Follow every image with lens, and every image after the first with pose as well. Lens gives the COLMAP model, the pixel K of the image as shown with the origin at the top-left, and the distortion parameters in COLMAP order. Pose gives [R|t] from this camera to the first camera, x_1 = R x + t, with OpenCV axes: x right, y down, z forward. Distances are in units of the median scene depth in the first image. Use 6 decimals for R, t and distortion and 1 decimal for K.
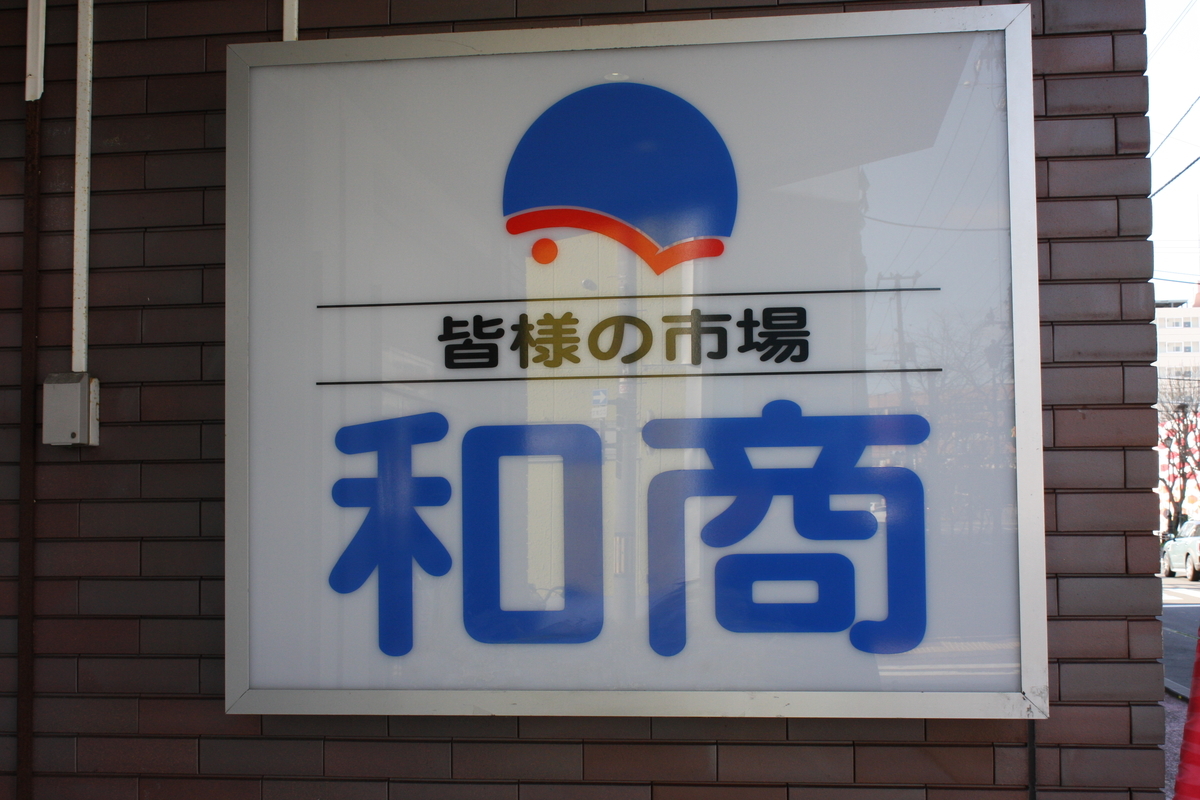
lens RADIAL K [[1742.9, 0, 600.0], [0, 1742.9, 400.0], [0, 0, 1]] dist [0.006246, 0.007054]
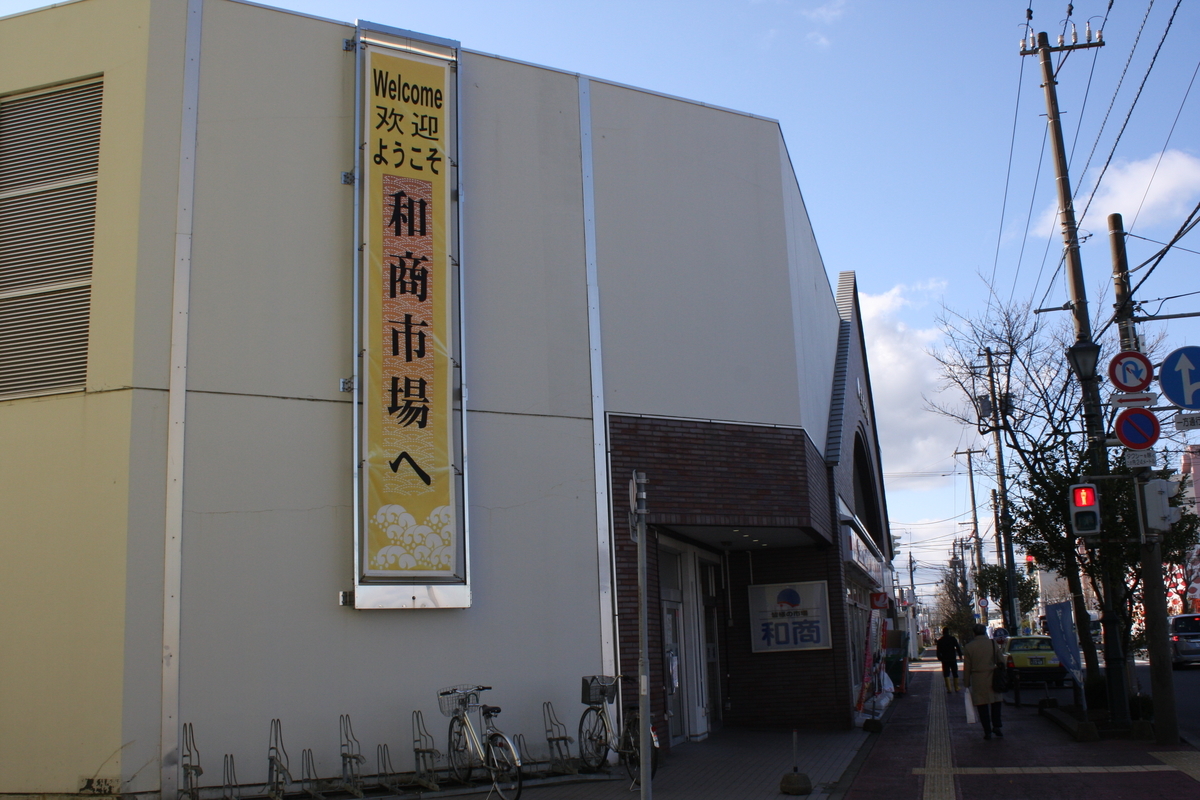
lens RADIAL K [[1201.4, 0, 600.0], [0, 1201.4, 400.0], [0, 0, 1]] dist [-0.010431, -0.003456]
pose [[0.991822, -0.062314, -0.111387, -0.230165], [0.046551, 0.989212, -0.138900, -0.354268], [0.118840, 0.132579, 0.984022, -6.324408]]
